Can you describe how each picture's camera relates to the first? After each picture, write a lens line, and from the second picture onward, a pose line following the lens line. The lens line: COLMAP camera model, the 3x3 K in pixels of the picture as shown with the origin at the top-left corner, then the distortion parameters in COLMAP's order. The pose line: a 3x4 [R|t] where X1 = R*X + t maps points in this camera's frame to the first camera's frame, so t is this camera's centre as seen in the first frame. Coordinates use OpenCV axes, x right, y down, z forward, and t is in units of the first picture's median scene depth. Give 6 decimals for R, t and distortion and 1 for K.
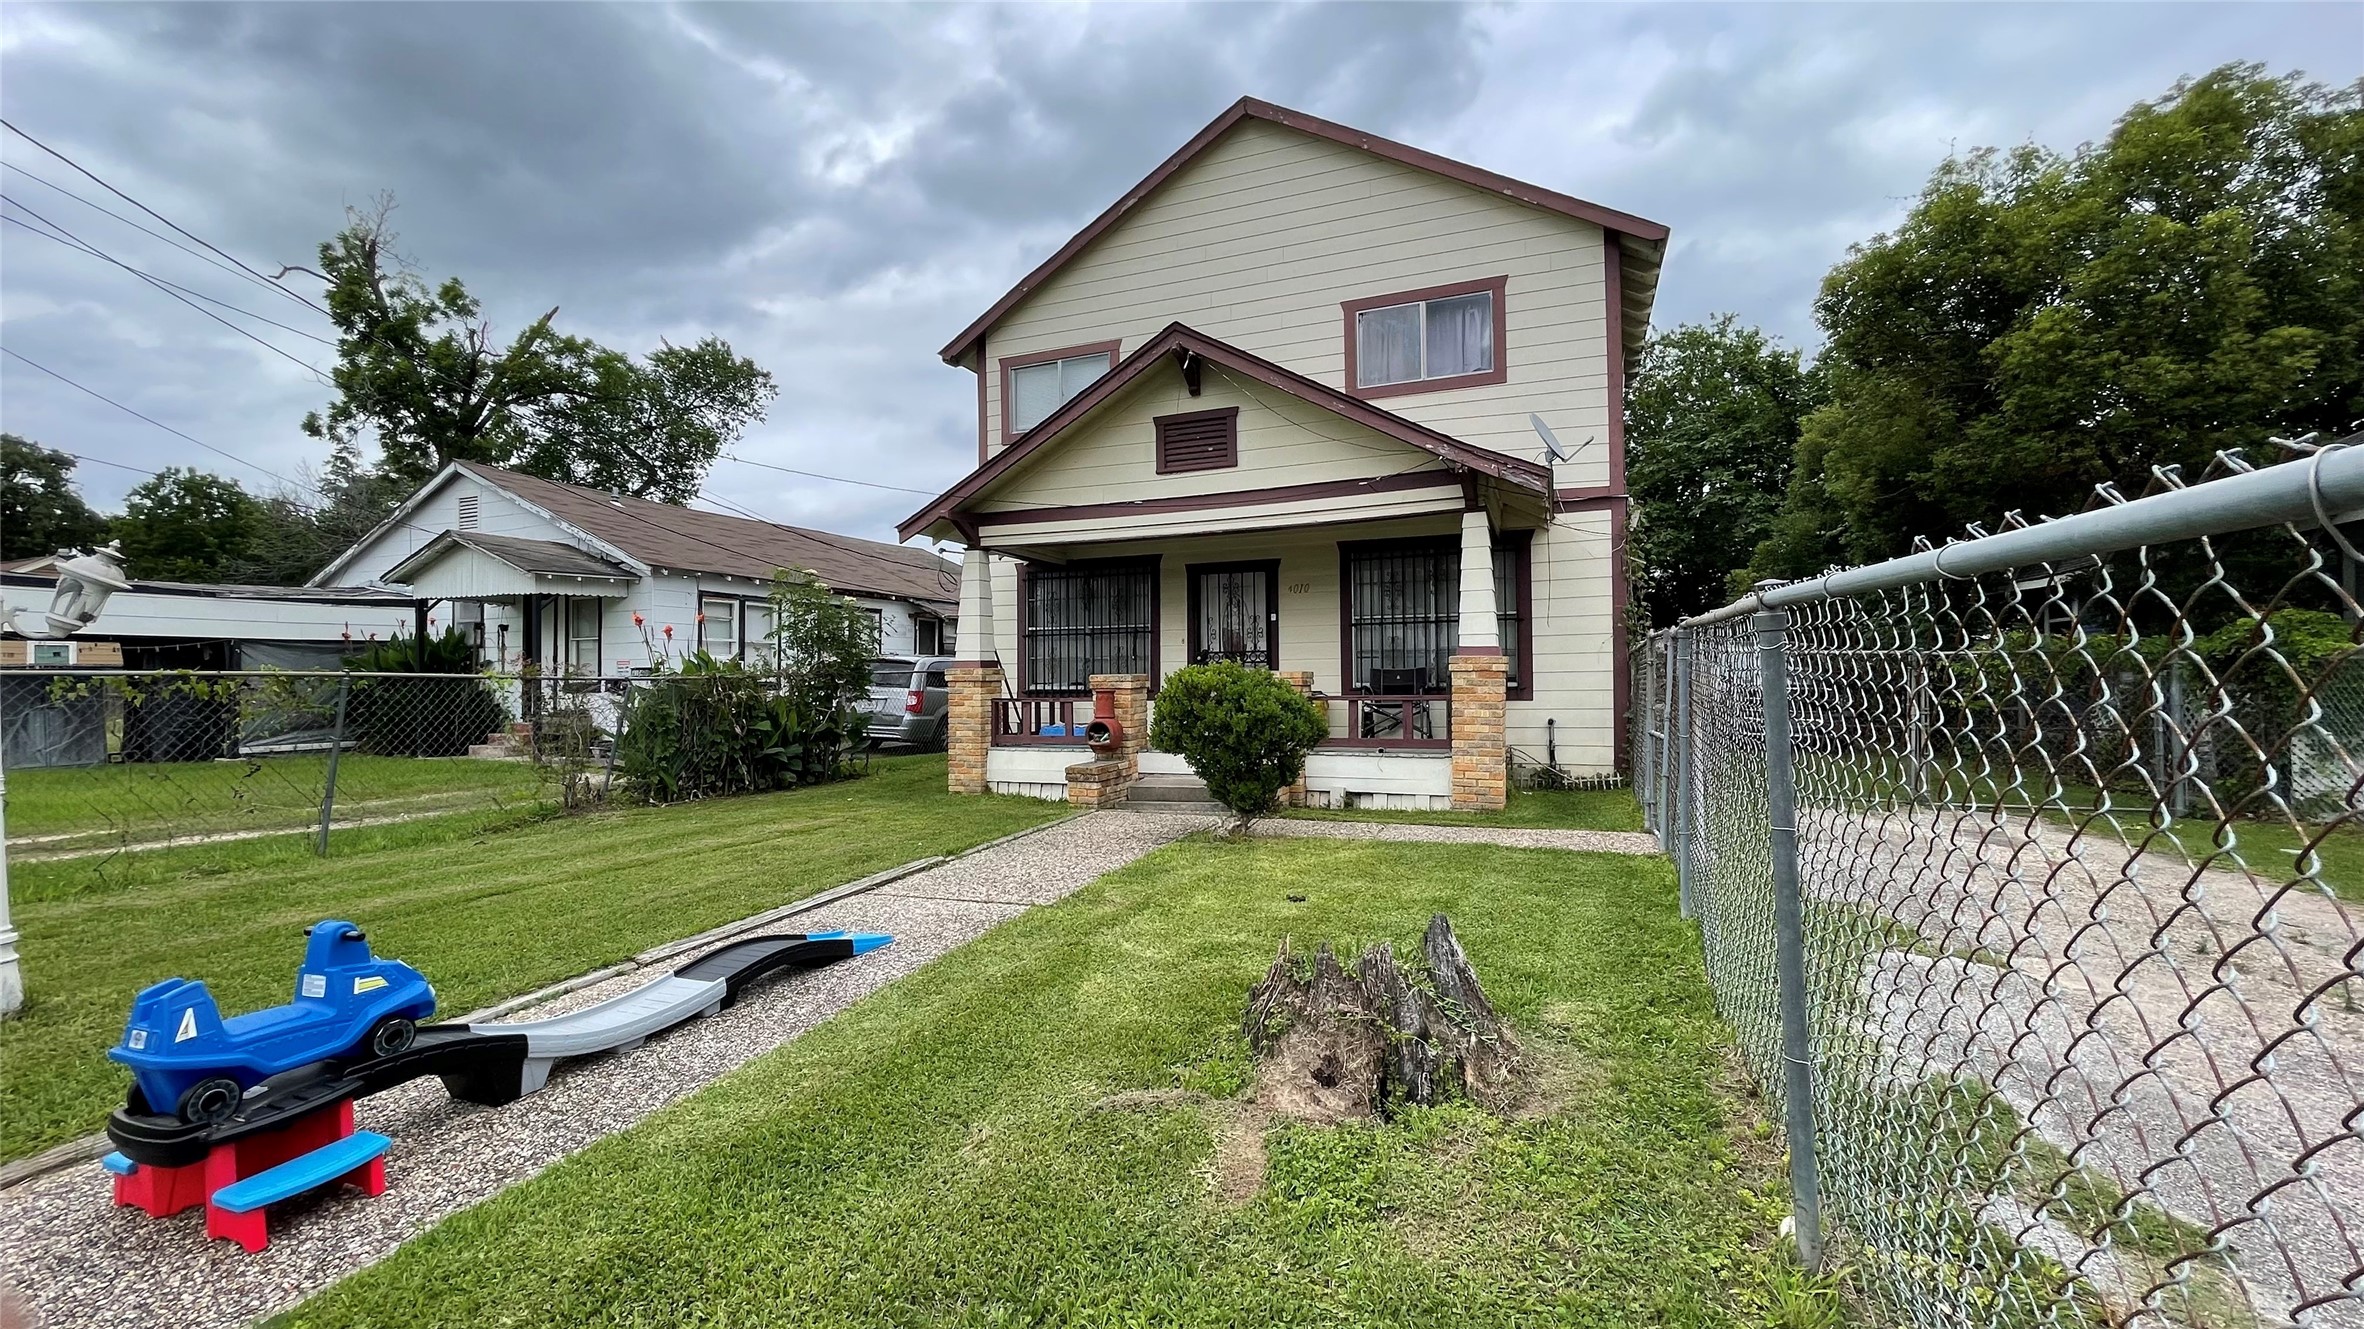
lens RADIAL K [[962.3, 0, 1179.8], [0, 962.3, 674.5], [0, 0, 1]] dist [0.000008, 0.003587]
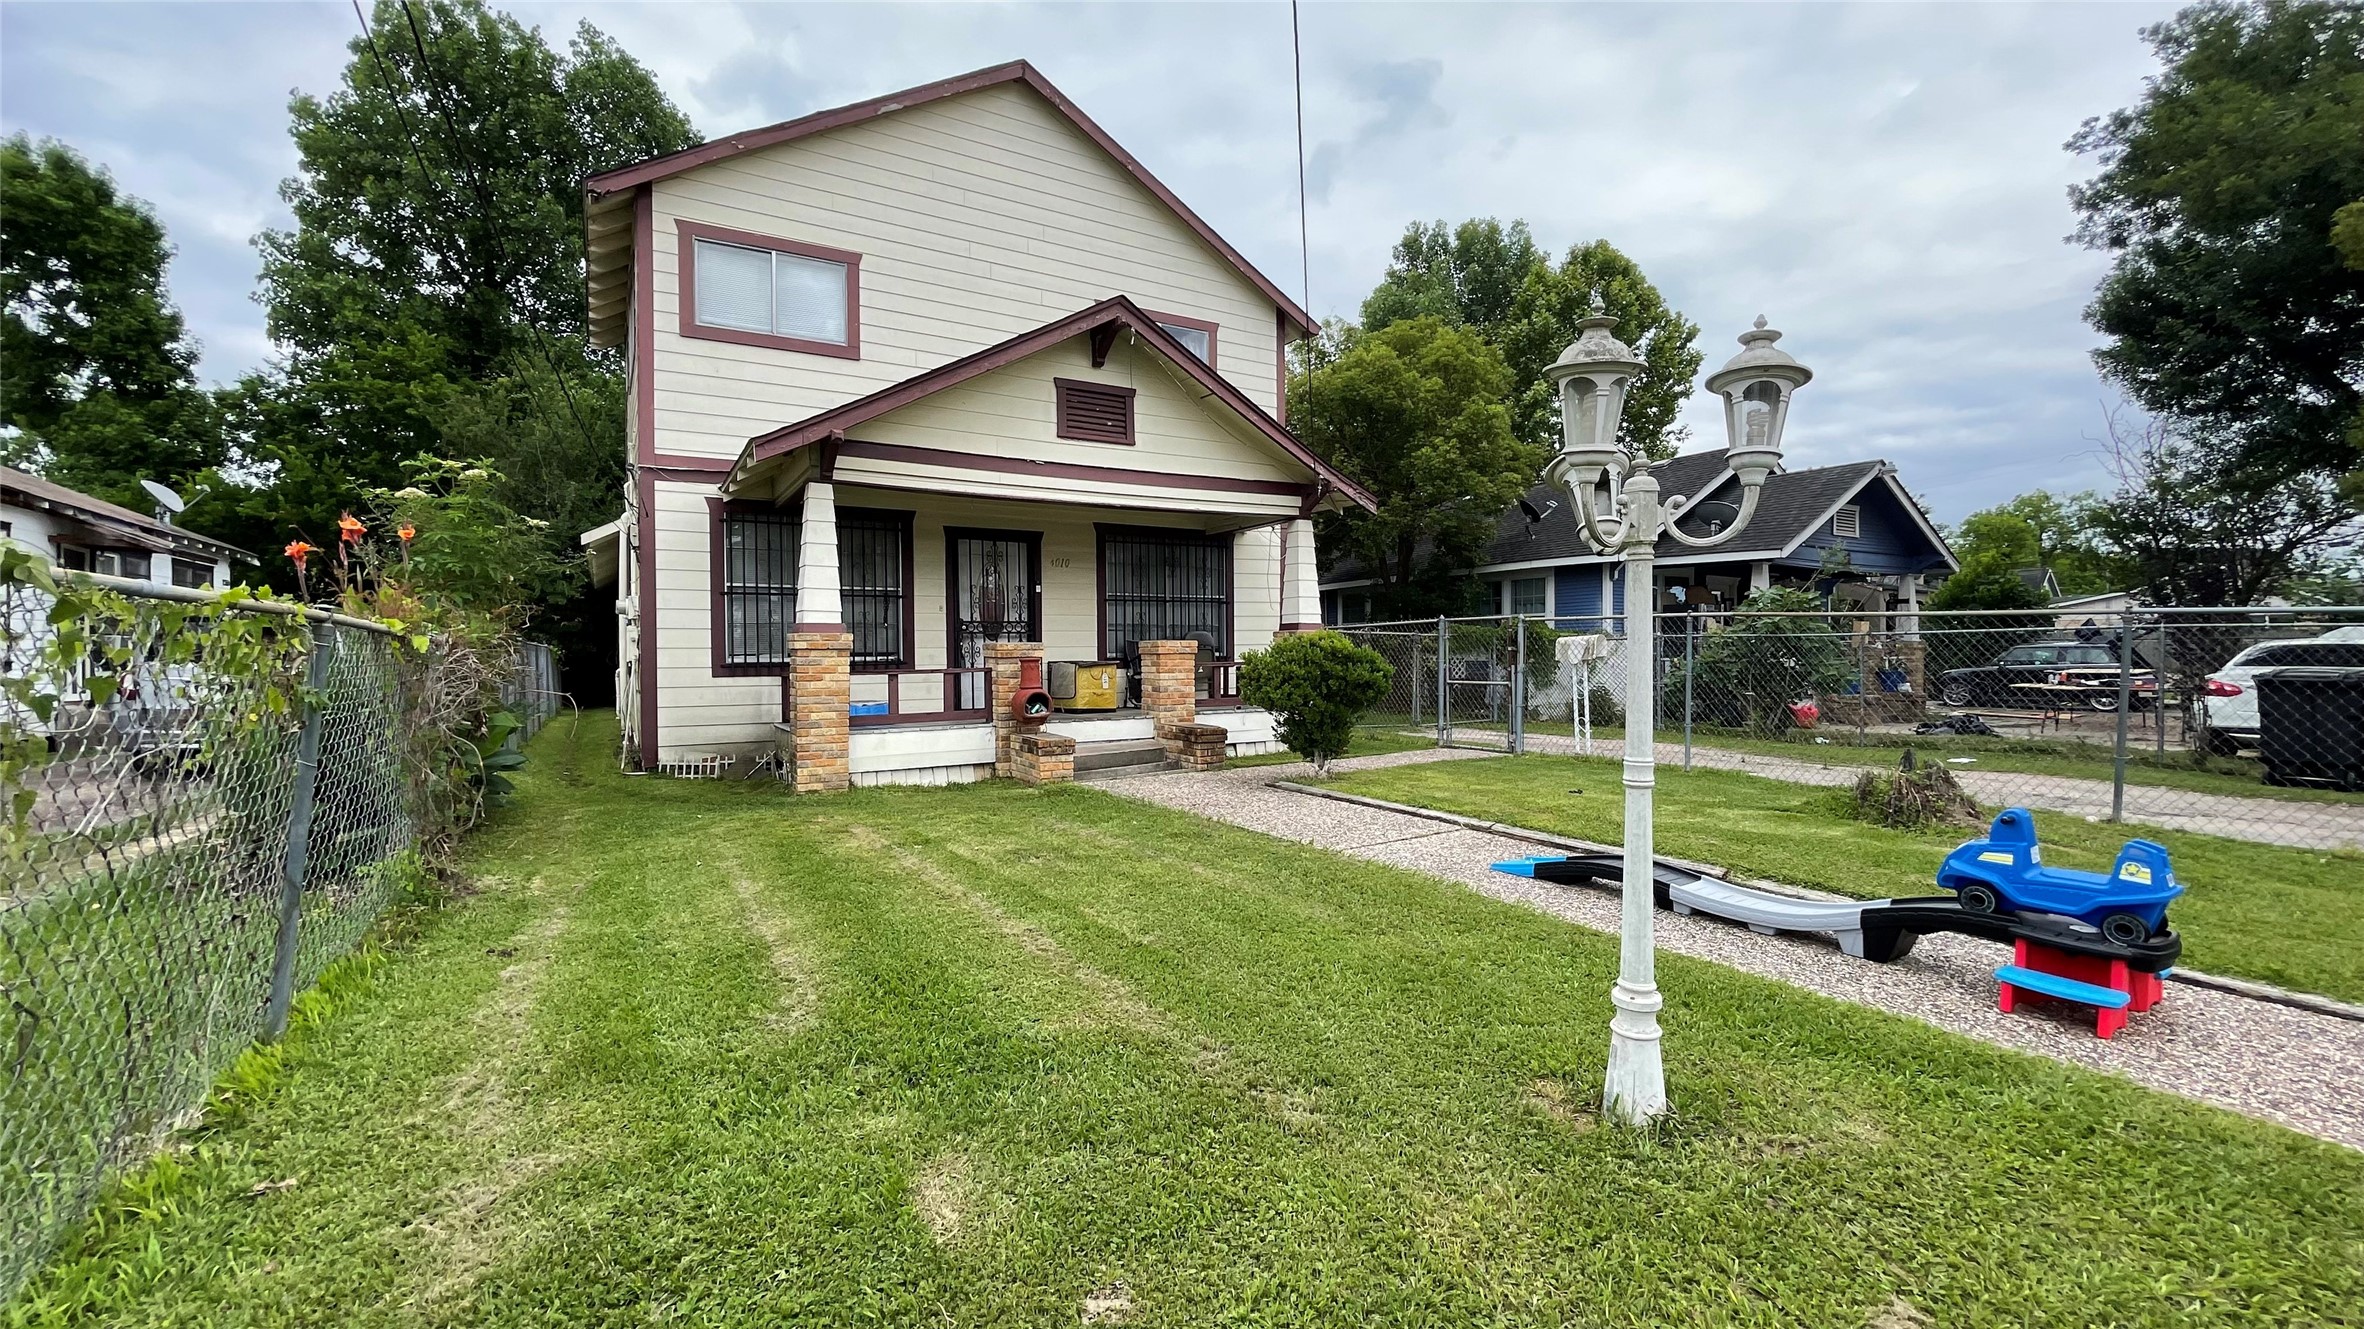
lens RADIAL K [[957.4, 0, 1173.0], [0, 957.4, 671.1], [0, 0, 1]] dist [0.000535, 0.000325]
pose [[0.596325, -0.012237, 0.802650, -0.680471], [-0.001126, 0.999870, 0.016080, 0.012029], [-0.802742, -0.010493, 0.596234, 0.302707]]
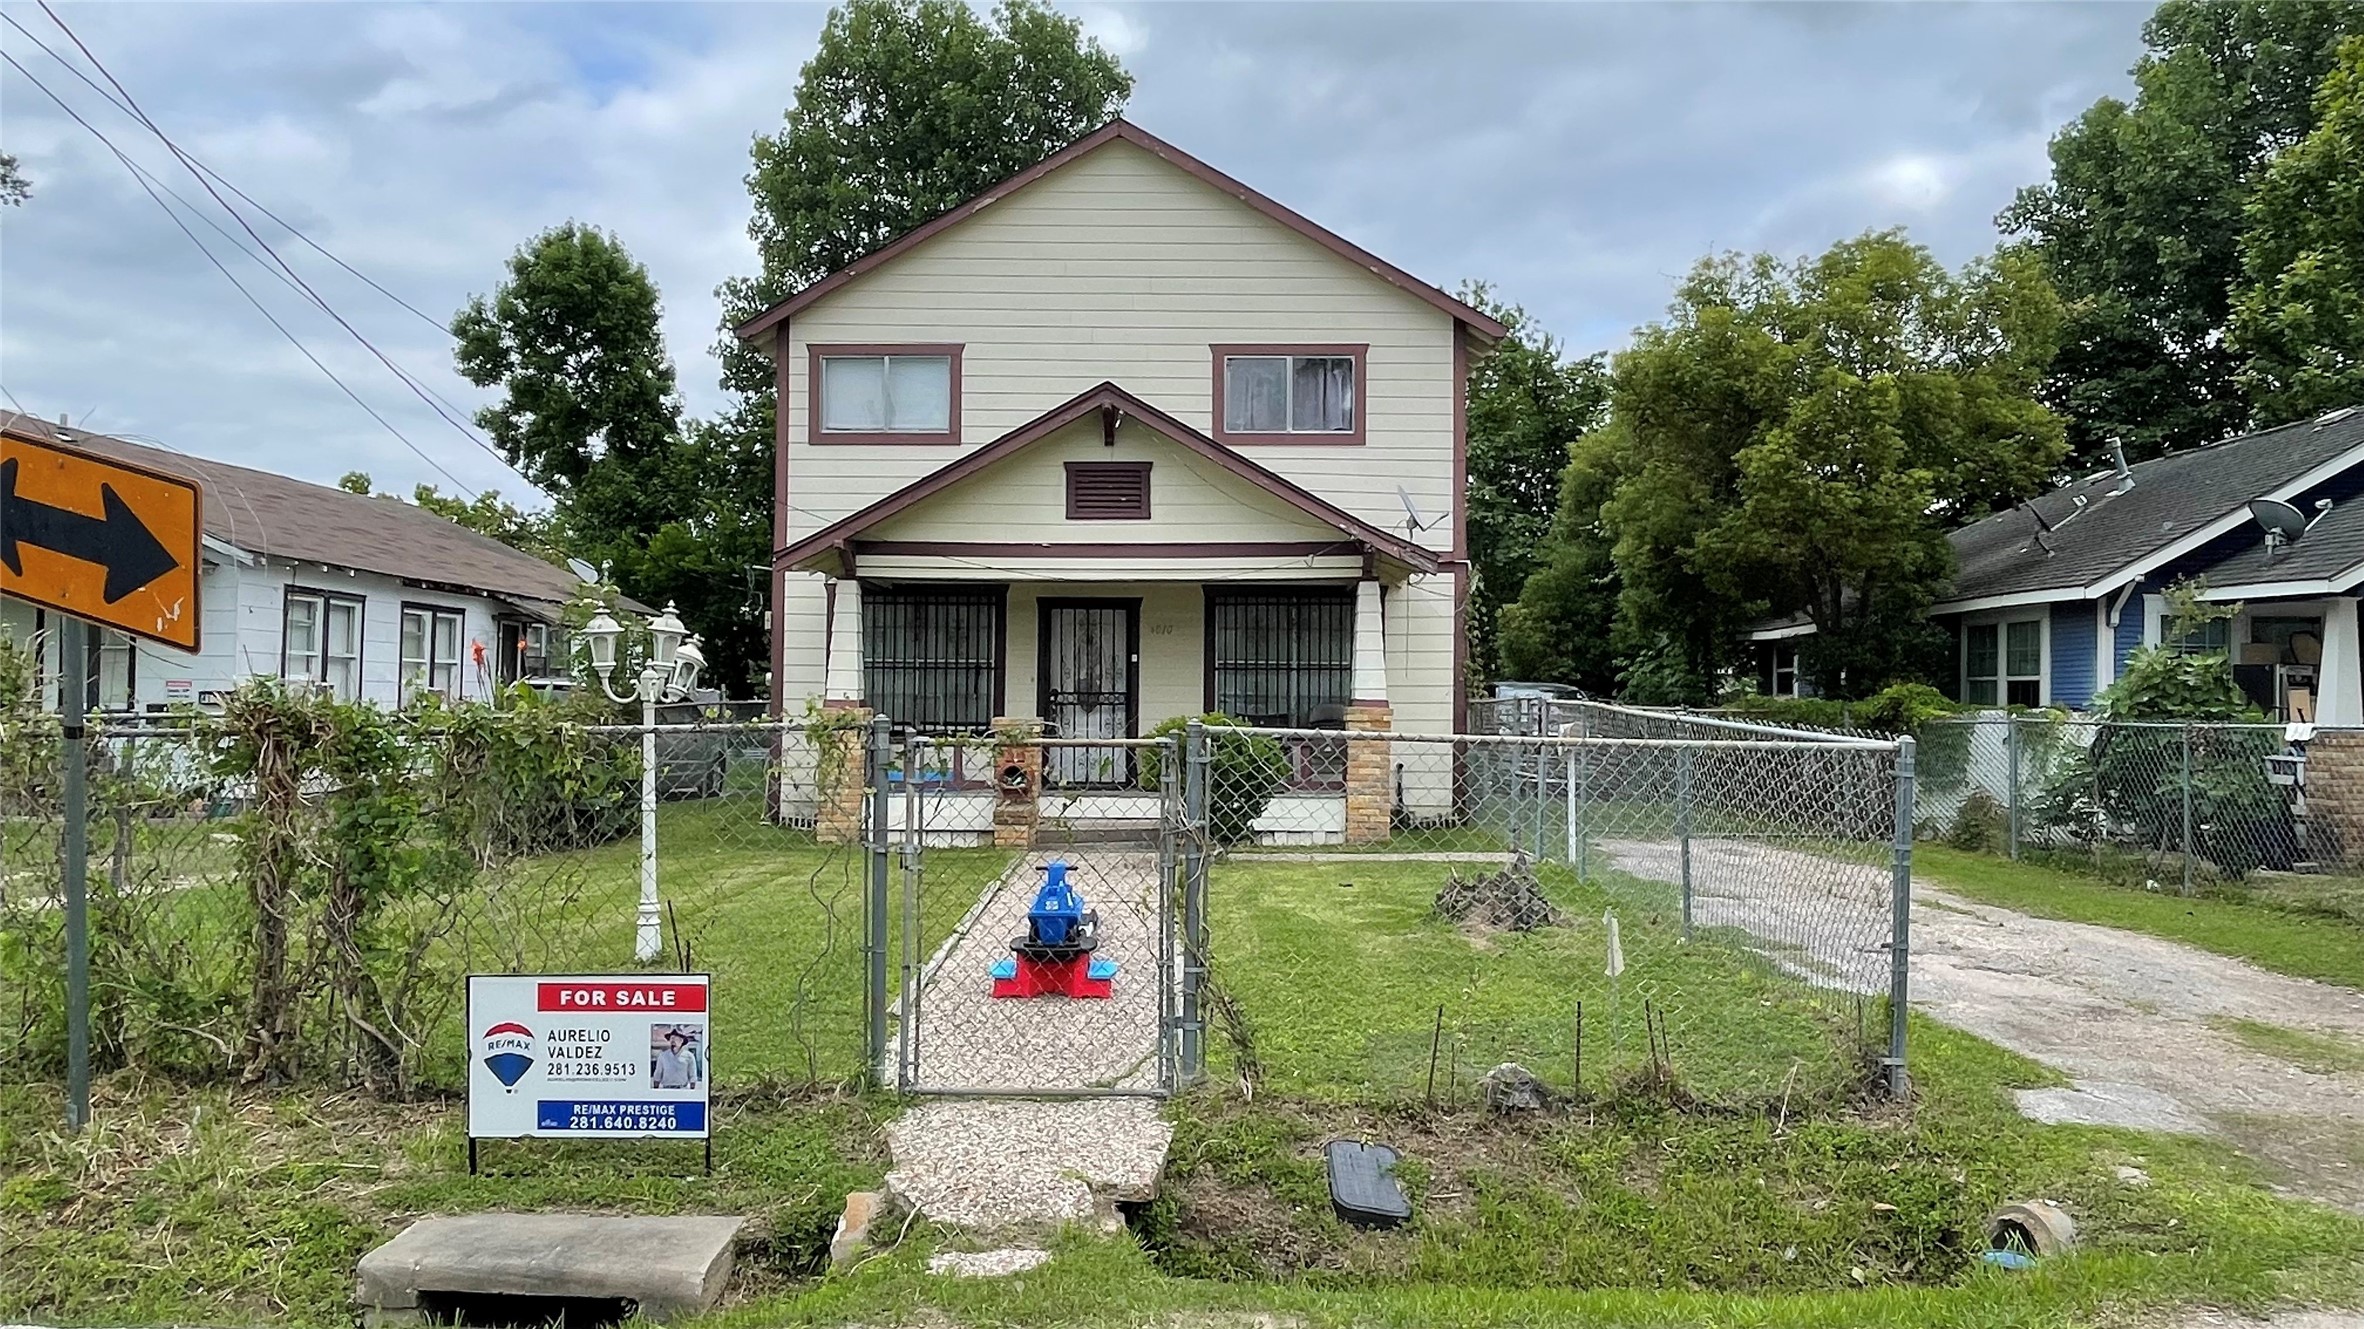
lens RADIAL K [[1591.4, 0, 1182.0], [0, 1591.4, 664.5], [0, 0, 1]] dist [0.057167, -0.000742]
pose [[0.930778, 0.025476, 0.364696, -0.476149], [-0.018263, 0.999564, -0.023215, -0.017953], [-0.365128, 0.014948, 0.930837, -0.546949]]
